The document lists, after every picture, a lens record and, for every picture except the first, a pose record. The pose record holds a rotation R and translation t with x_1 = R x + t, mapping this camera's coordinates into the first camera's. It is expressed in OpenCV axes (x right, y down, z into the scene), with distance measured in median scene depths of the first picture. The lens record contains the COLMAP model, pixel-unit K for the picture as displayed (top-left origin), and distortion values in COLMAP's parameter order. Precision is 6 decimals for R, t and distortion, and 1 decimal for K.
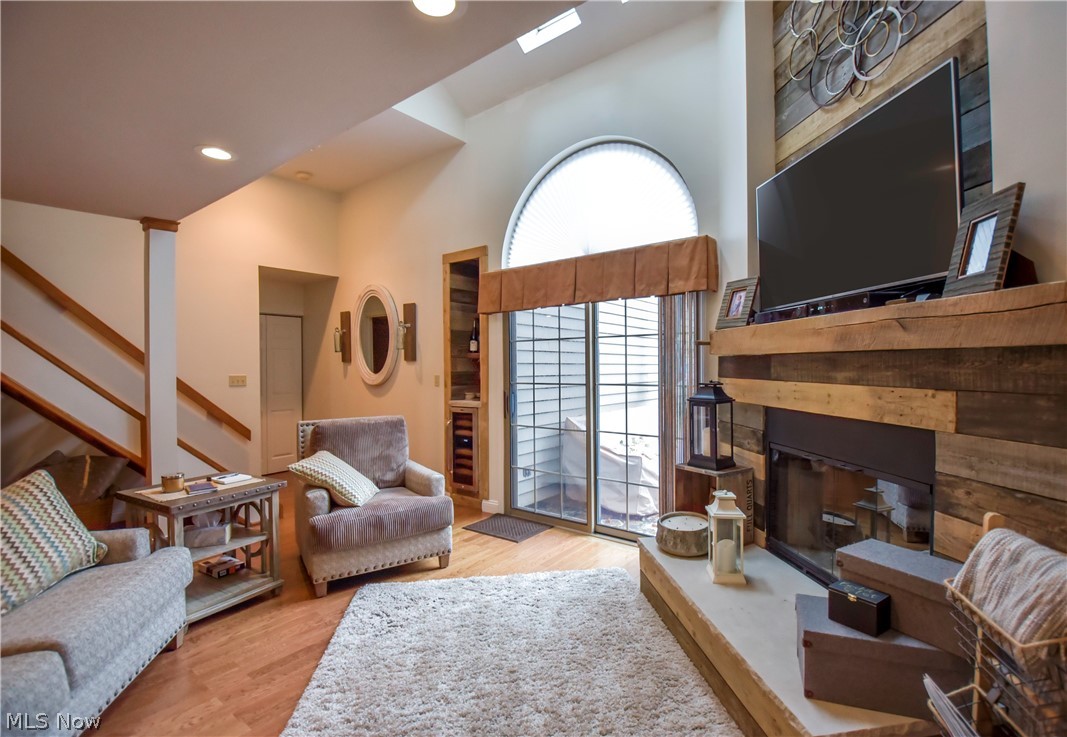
lens RADIAL K [[490.4, 0, 554.7], [0, 490.4, 364.6], [0, 0, 1]] dist [-0.001827, -0.000241]
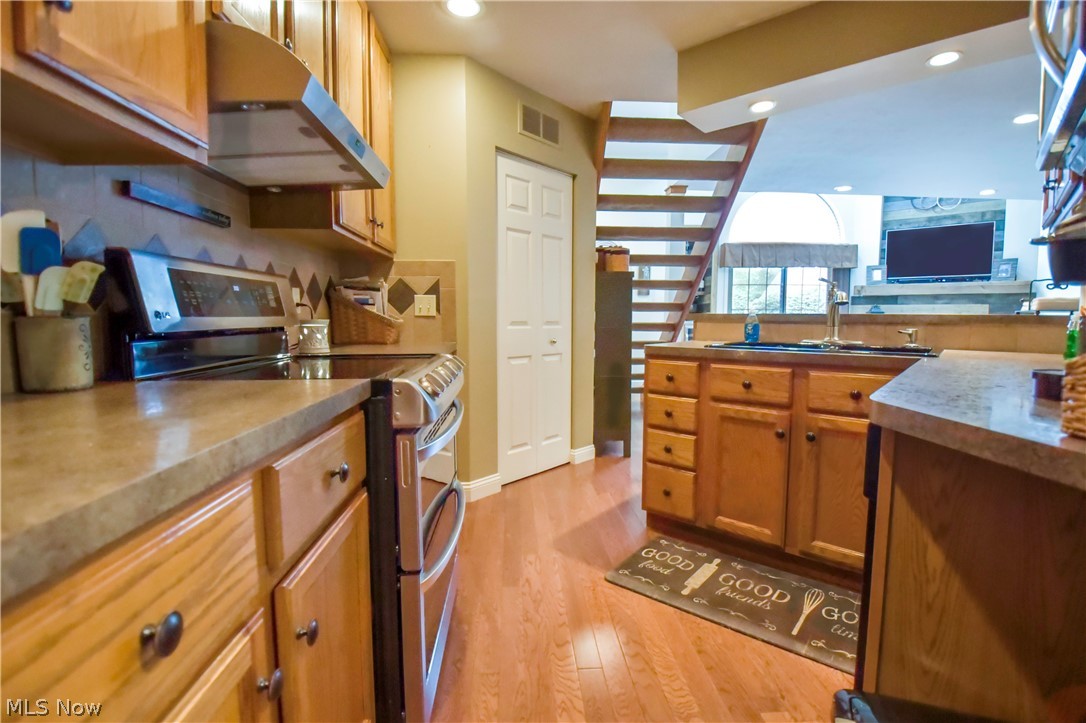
lens RADIAL K [[481.0, 0, 546.7], [0, 481.0, 355.7], [0, 0, 1]] dist [0.028655, -0.042867]
pose [[0.773515, -0.039416, 0.632551, -3.430628], [-0.008524, 0.997327, 0.072569, 0.169392], [-0.633720, -0.061525, 0.771112, 0.182243]]
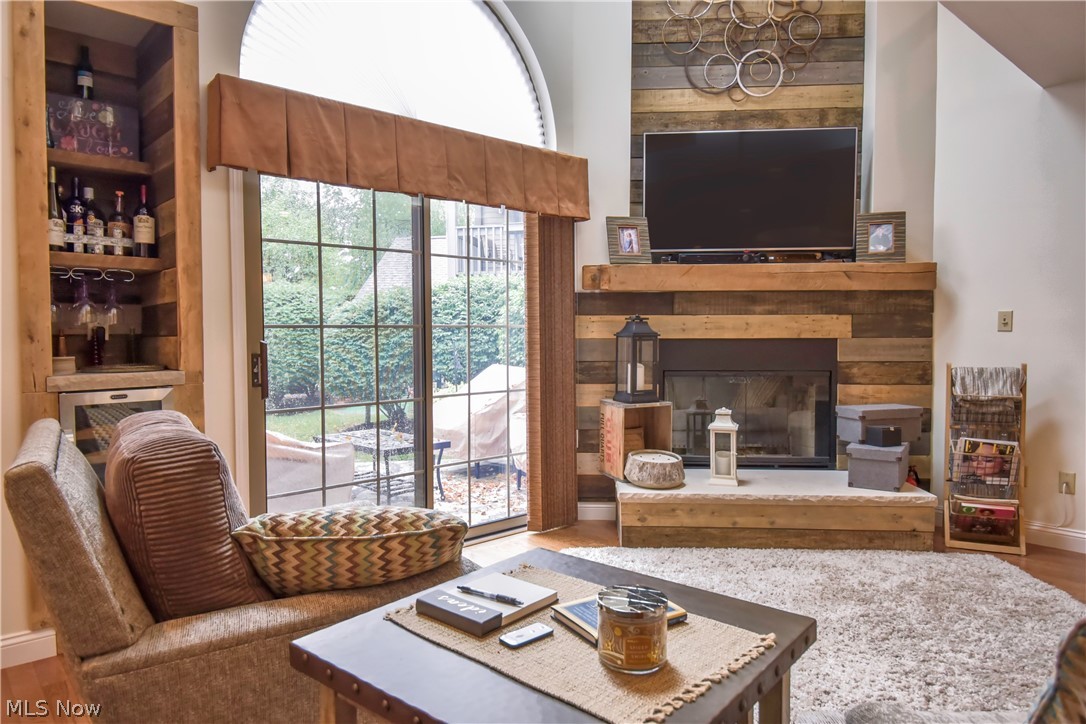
lens RADIAL K [[694.8, 0, 544.0], [0, 694.8, 357.6], [0, 0, 1]] dist [0.058685, -0.065295]
pose [[0.197451, -0.031349, 0.979811, -1.459885], [0.000908, 0.999494, 0.031796, 0.097345], [-0.980312, -0.005388, 0.197380, 1.202762]]
